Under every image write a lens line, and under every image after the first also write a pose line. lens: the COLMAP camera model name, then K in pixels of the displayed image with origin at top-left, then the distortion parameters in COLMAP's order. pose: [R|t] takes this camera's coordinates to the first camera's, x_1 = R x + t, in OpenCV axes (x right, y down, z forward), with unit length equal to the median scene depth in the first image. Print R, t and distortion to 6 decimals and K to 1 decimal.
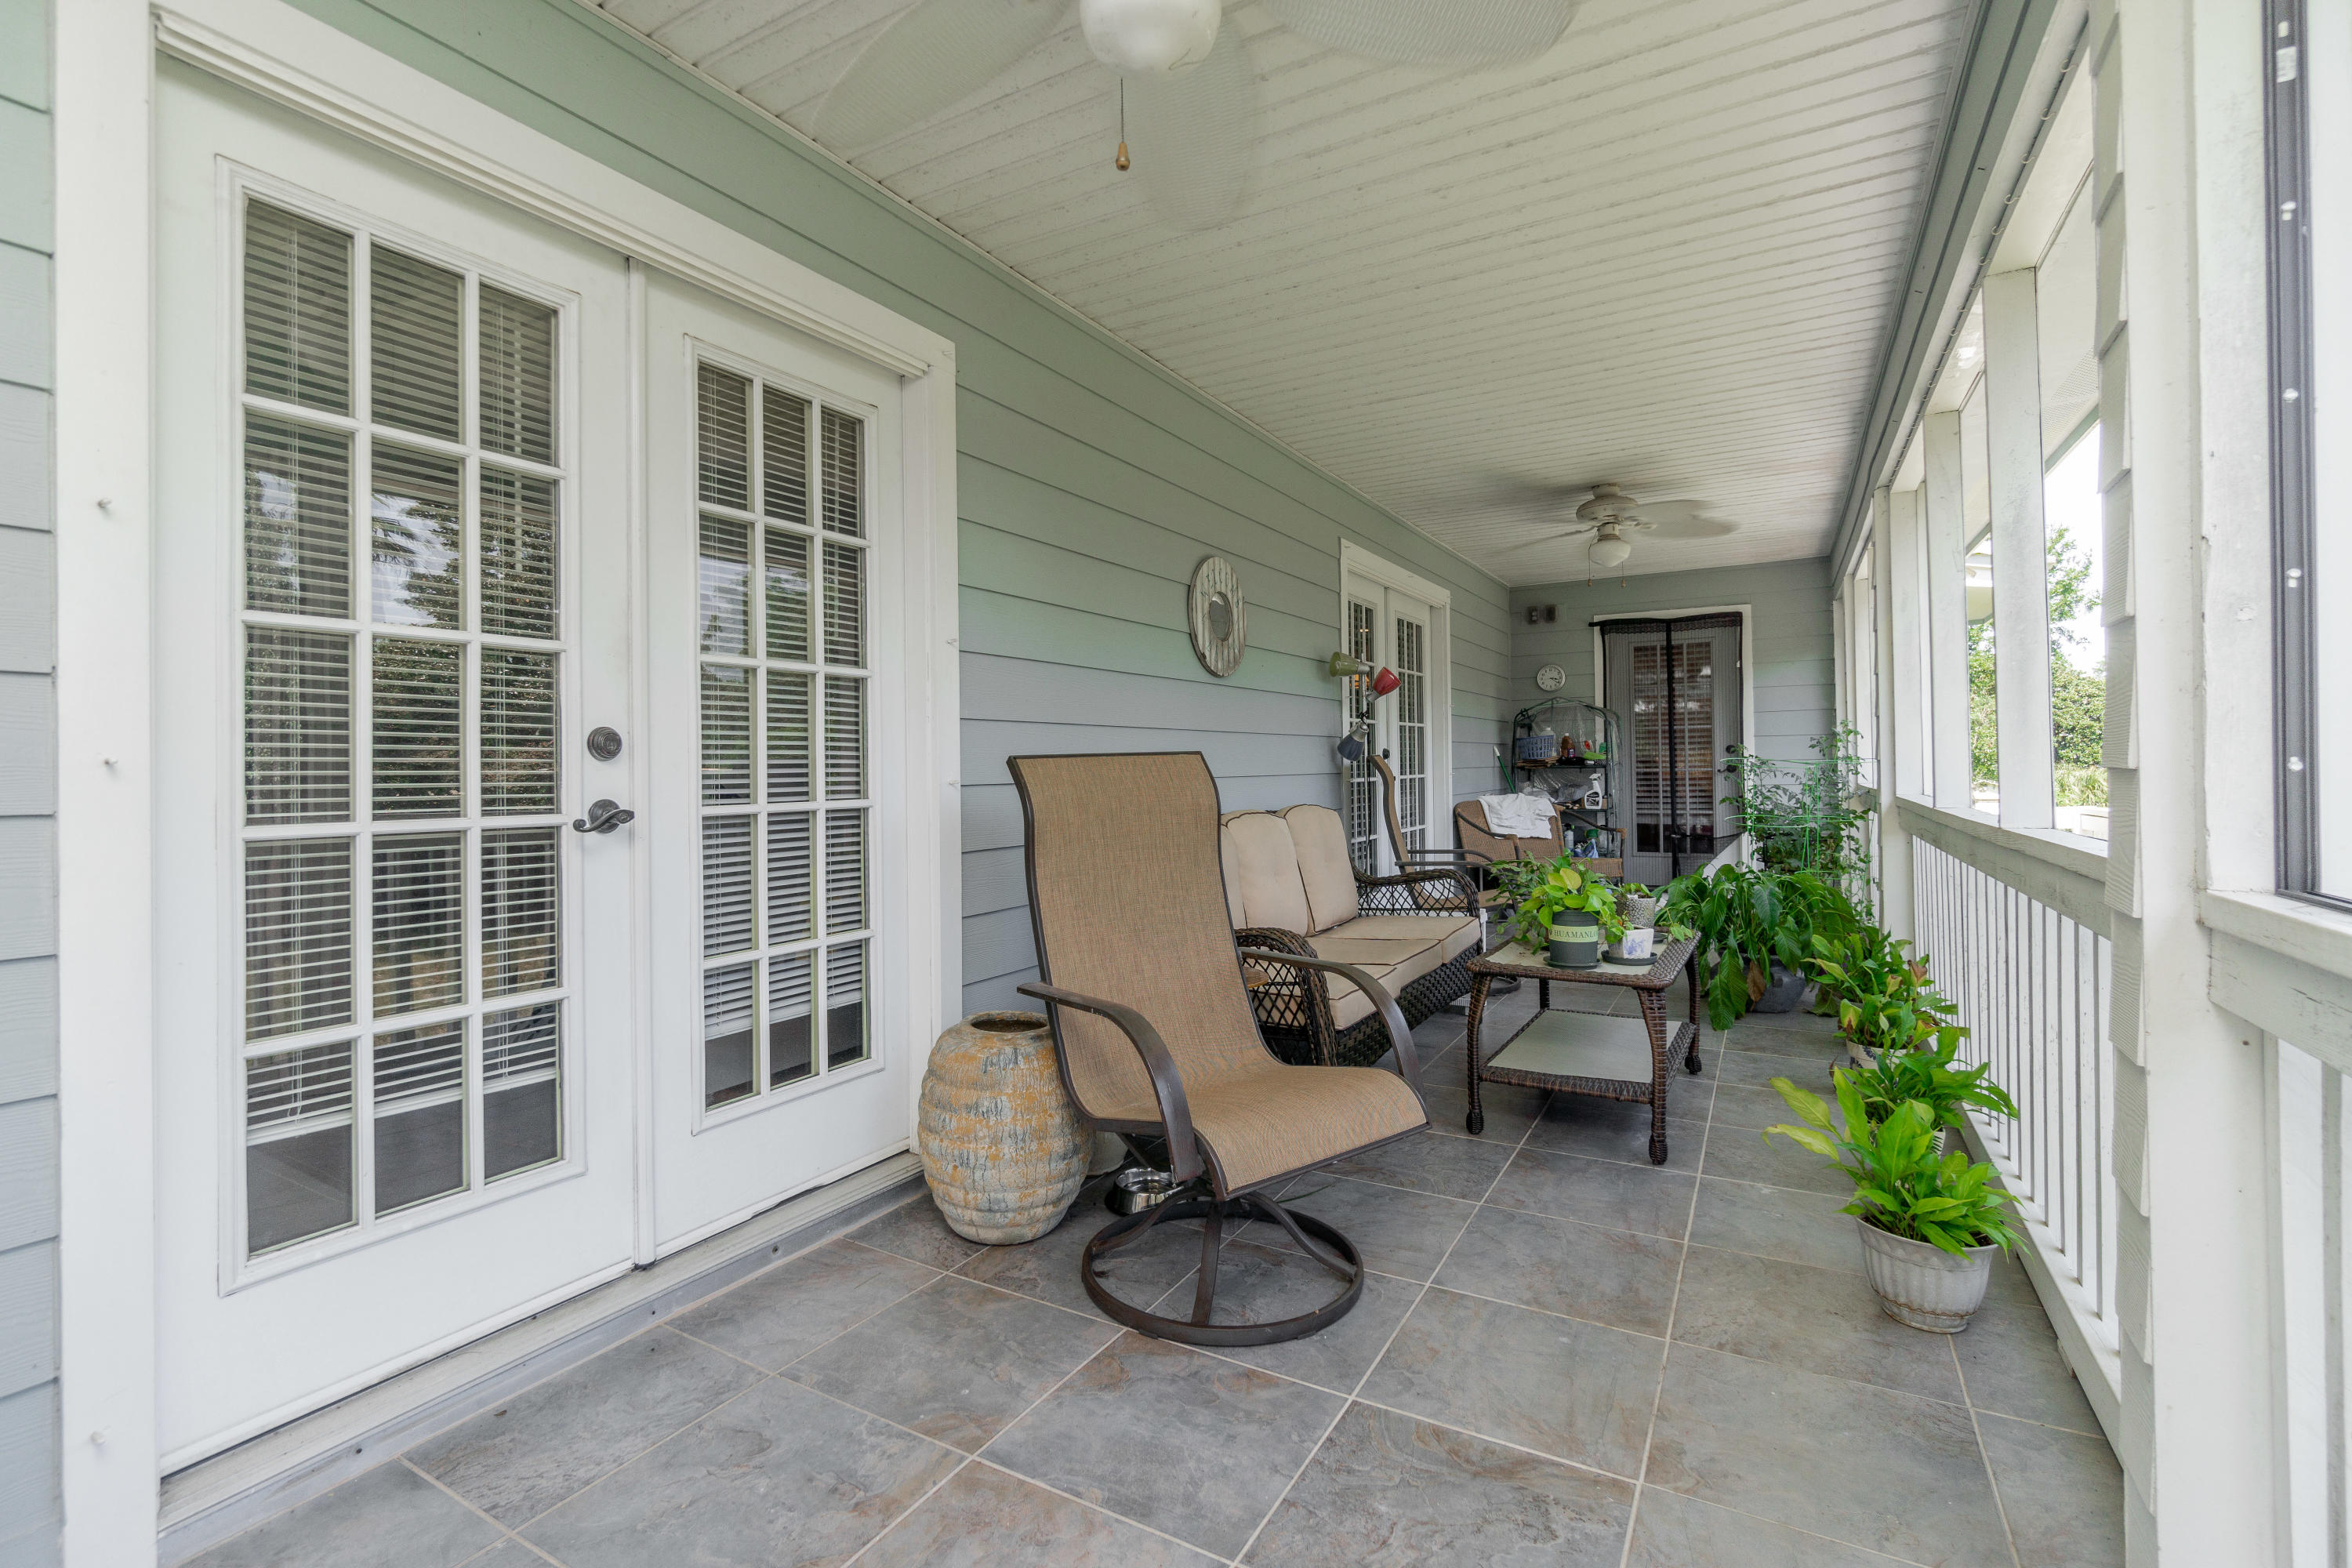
lens RADIAL K [[1080.1, 0, 1138.1], [0, 1080.1, 757.6], [0, 0, 1]] dist [-0.002578, -0.000320]
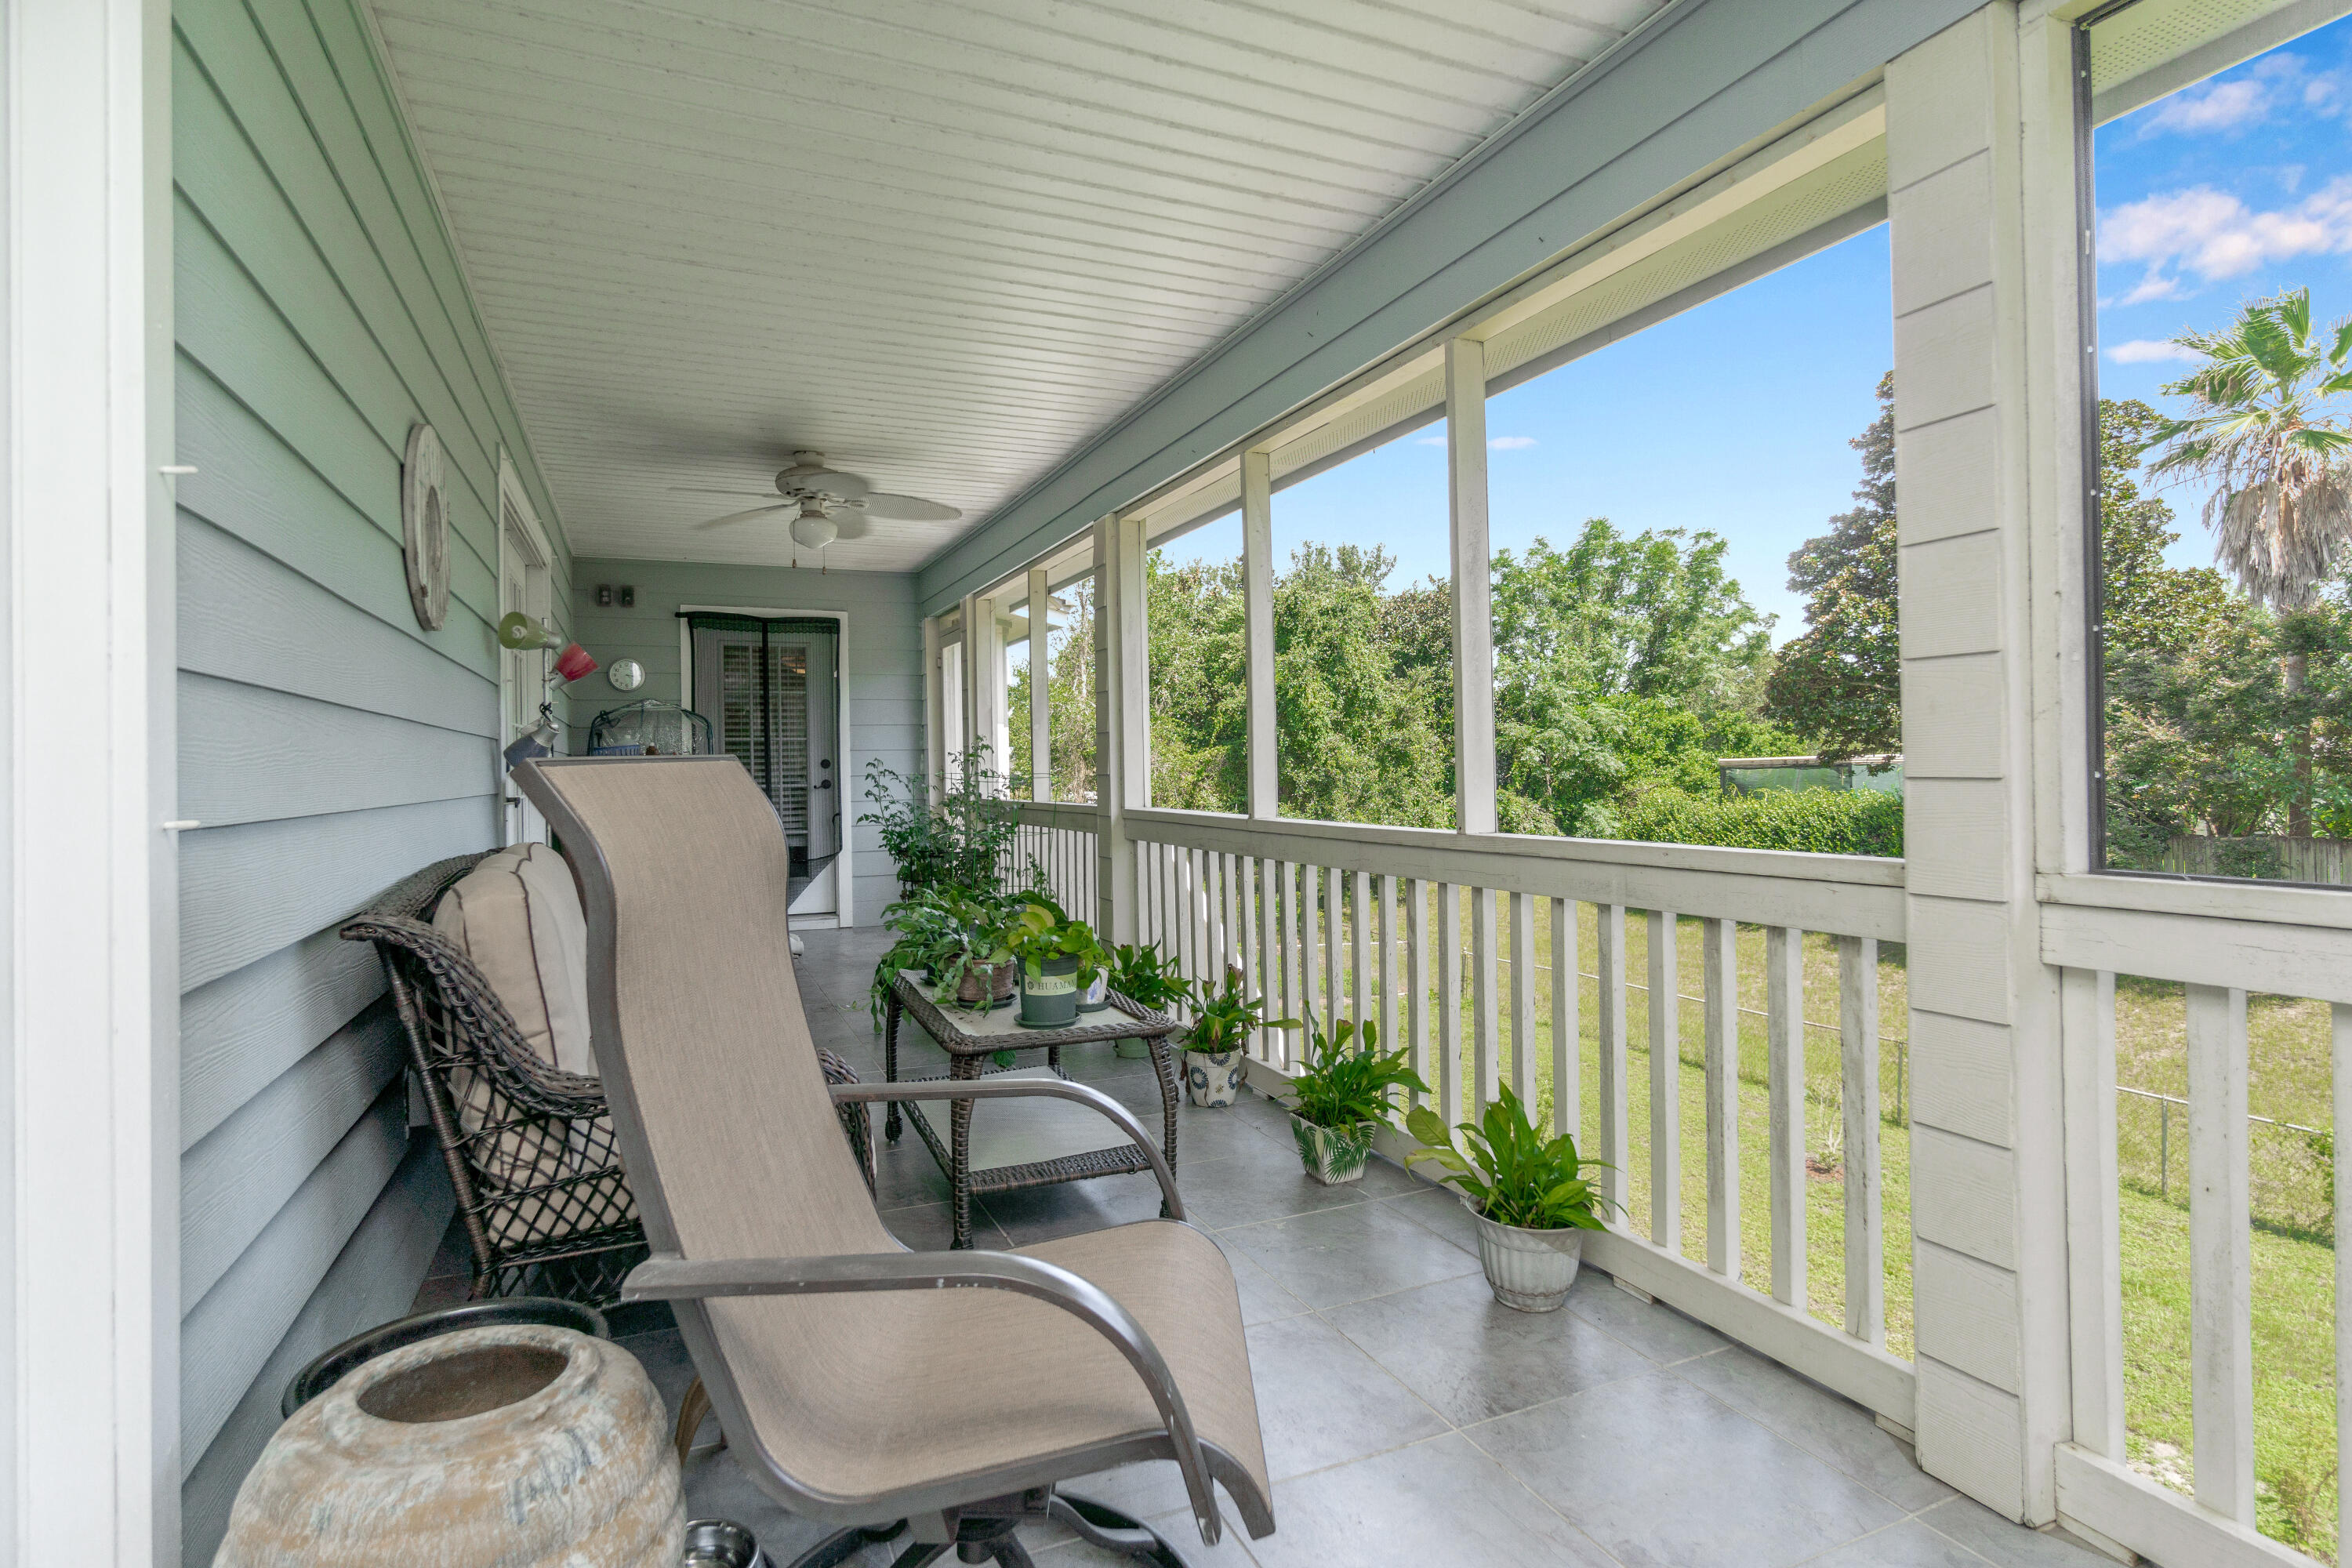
lens RADIAL K [[1178.1, 0, 1161.6], [0, 1178.1, 764.2], [0, 0, 1]] dist [0.002578, 0.000019]
pose [[0.586637, 0.007124, 0.809819, -0.110841], [-0.001038, 0.999967, -0.008045, 0.000842], [-0.809849, 0.003879, 0.586625, 0.161313]]
